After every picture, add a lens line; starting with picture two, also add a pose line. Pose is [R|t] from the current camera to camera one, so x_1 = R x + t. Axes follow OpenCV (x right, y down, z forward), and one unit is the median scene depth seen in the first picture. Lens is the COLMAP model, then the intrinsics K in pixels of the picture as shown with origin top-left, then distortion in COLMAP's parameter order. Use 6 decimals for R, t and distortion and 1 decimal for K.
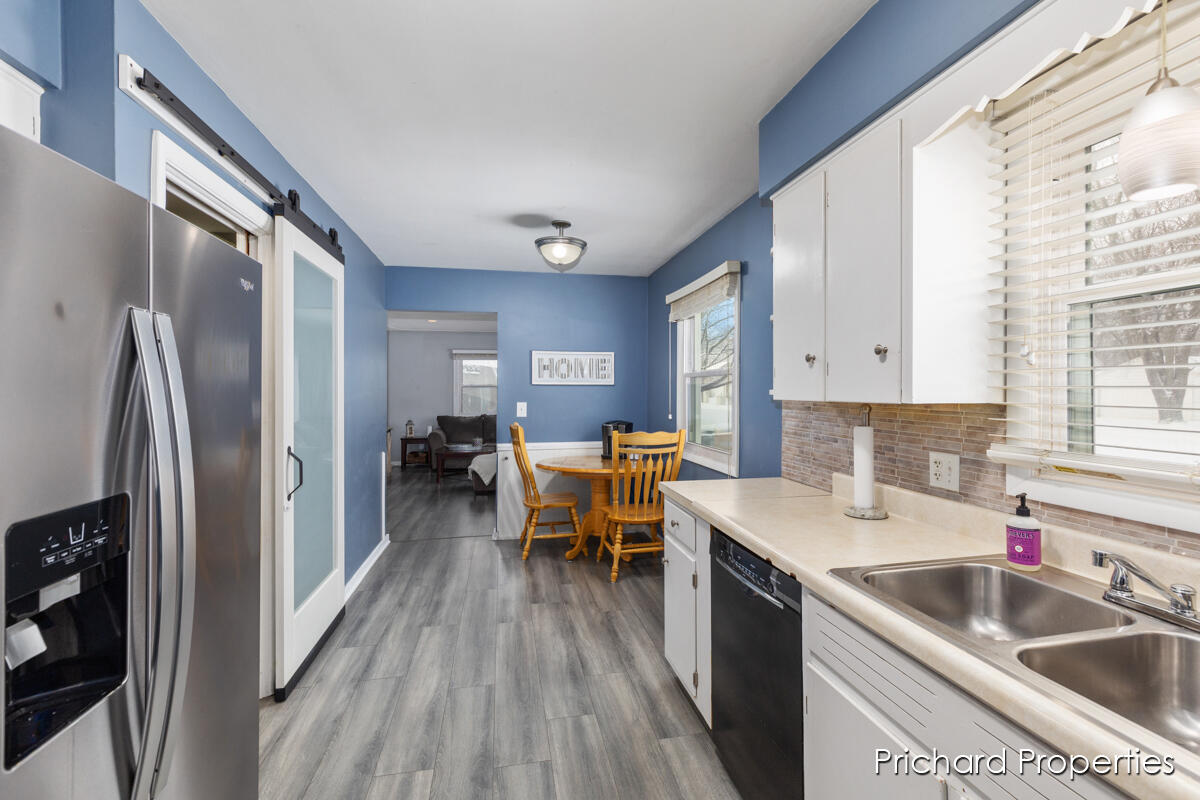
lens RADIAL K [[548.5, 0, 602.2], [0, 548.5, 394.5], [0, 0, 1]] dist [0.019038, -0.000155]
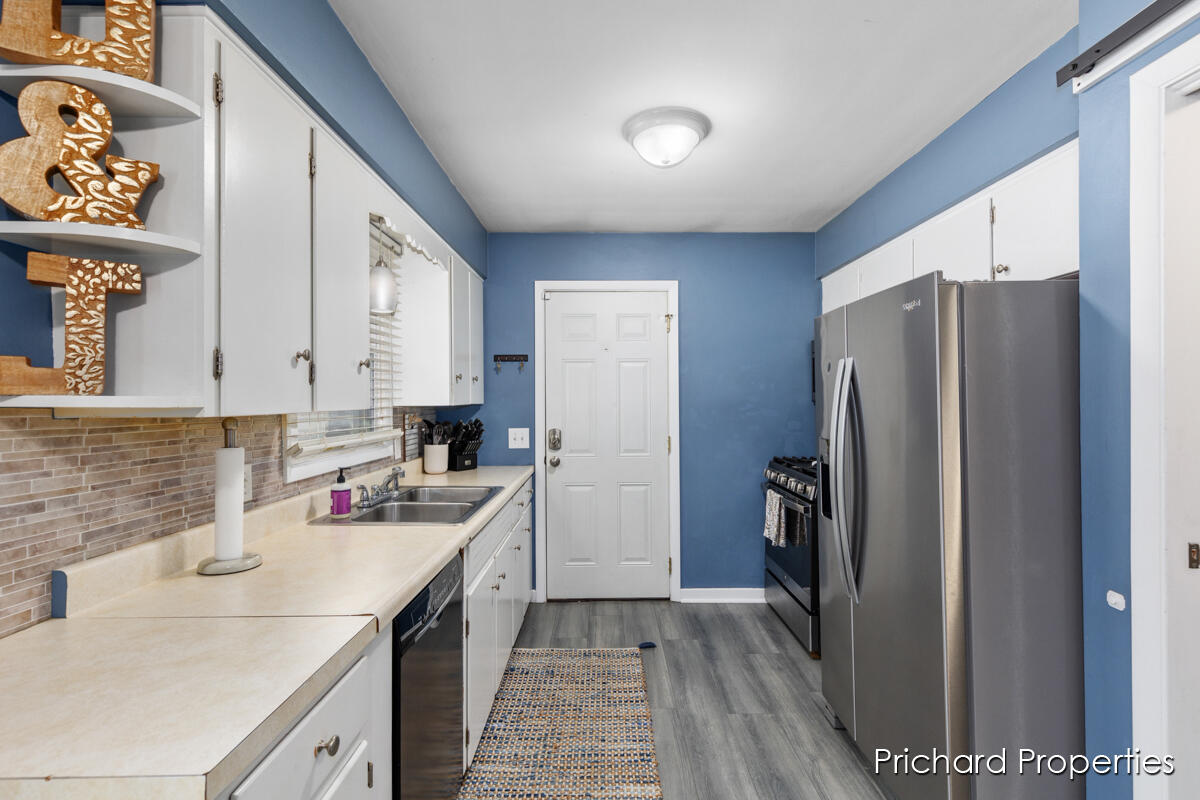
lens RADIAL K [[548.5, 0, 602.2], [0, 548.5, 394.5], [0, 0, 1]] dist [0.019038, -0.000155]
pose [[-0.981952, 0.010688, 0.188829, -0.164529], [0.010363, 0.999943, -0.002708, -0.006894], [-0.188847, -0.000703, -0.982006, 1.701713]]
